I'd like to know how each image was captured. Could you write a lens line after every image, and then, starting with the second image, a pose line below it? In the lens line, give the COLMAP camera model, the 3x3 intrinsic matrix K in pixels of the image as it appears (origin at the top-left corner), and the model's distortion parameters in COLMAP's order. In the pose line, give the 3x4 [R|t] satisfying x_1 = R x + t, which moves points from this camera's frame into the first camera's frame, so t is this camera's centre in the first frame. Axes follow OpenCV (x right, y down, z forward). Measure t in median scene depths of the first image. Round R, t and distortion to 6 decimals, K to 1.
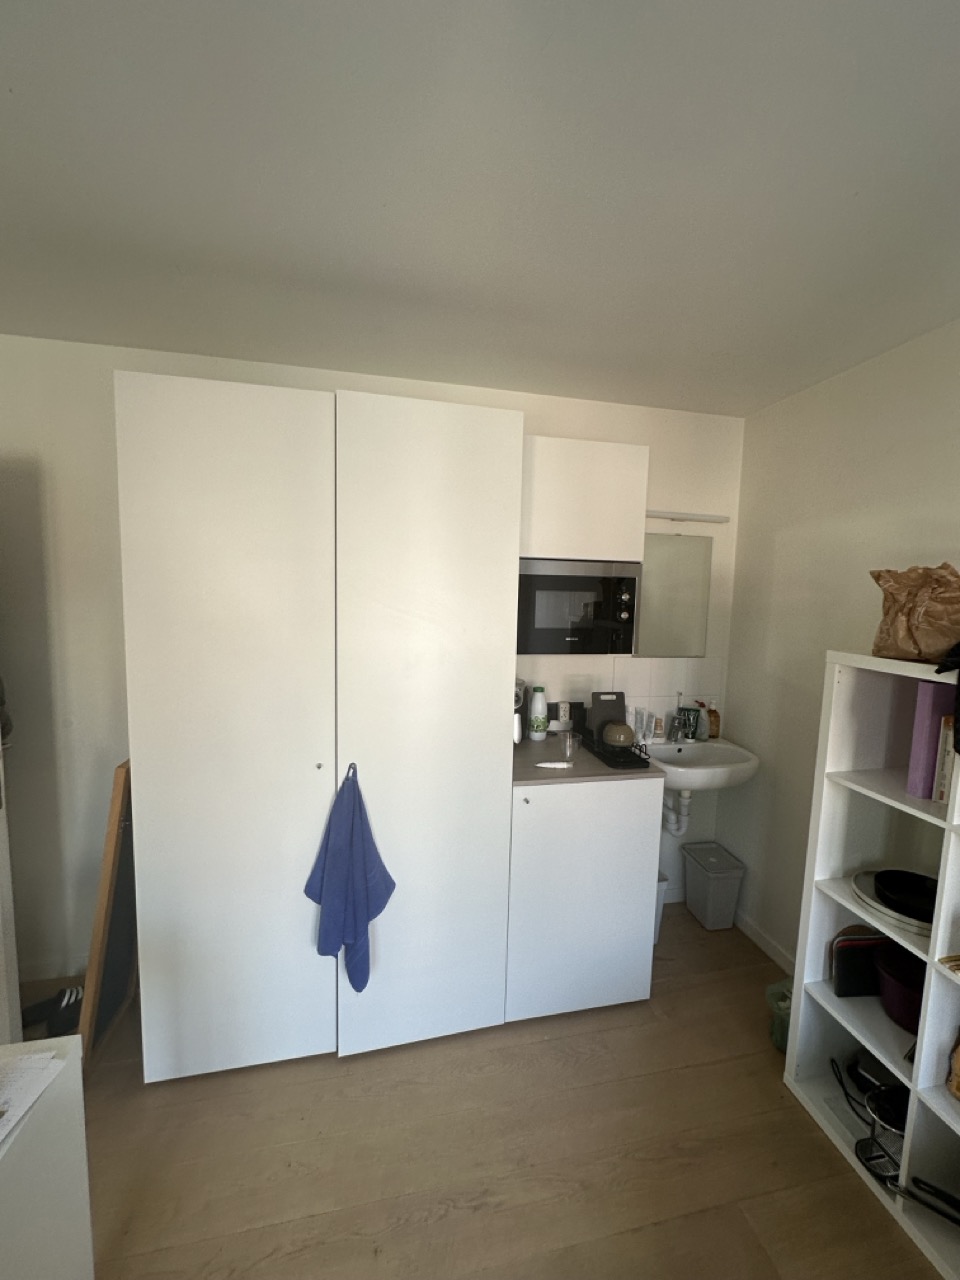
lens RADIAL K [[509.4, 0, 483.3], [0, 509.4, 638.9], [0, 0, 1]] dist [0.001089, 0.000500]
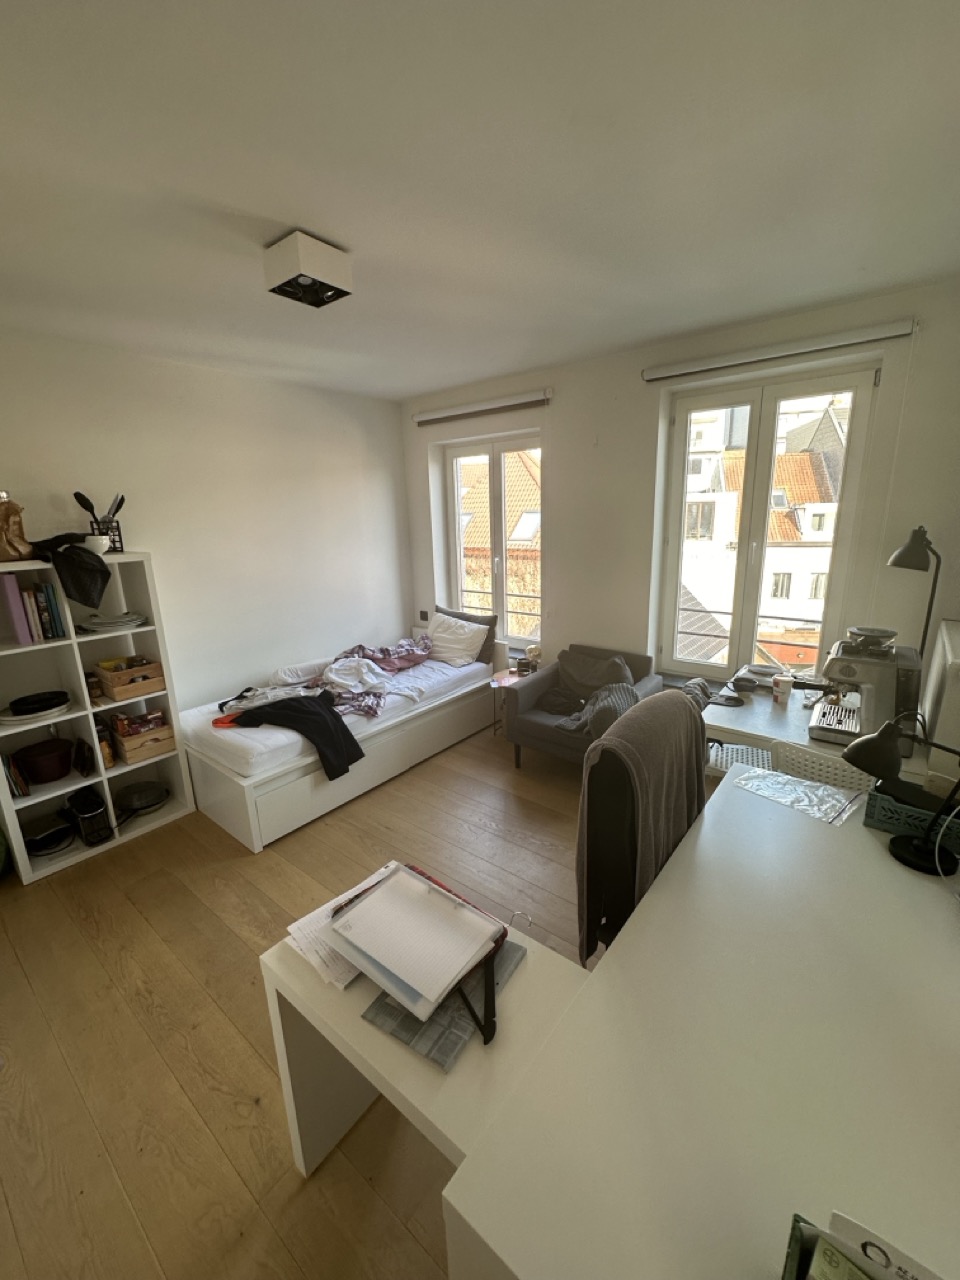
lens RADIAL K [[509.4, 0, 483.3], [0, 509.4, 638.9], [0, 0, 1]] dist [0.001089, 0.000500]
pose [[-0.633595, -0.193269, 0.749136, -1.388169], [0.089166, 0.943601, 0.318853, -0.111087], [-0.768510, 0.268821, -0.580627, 0.852661]]
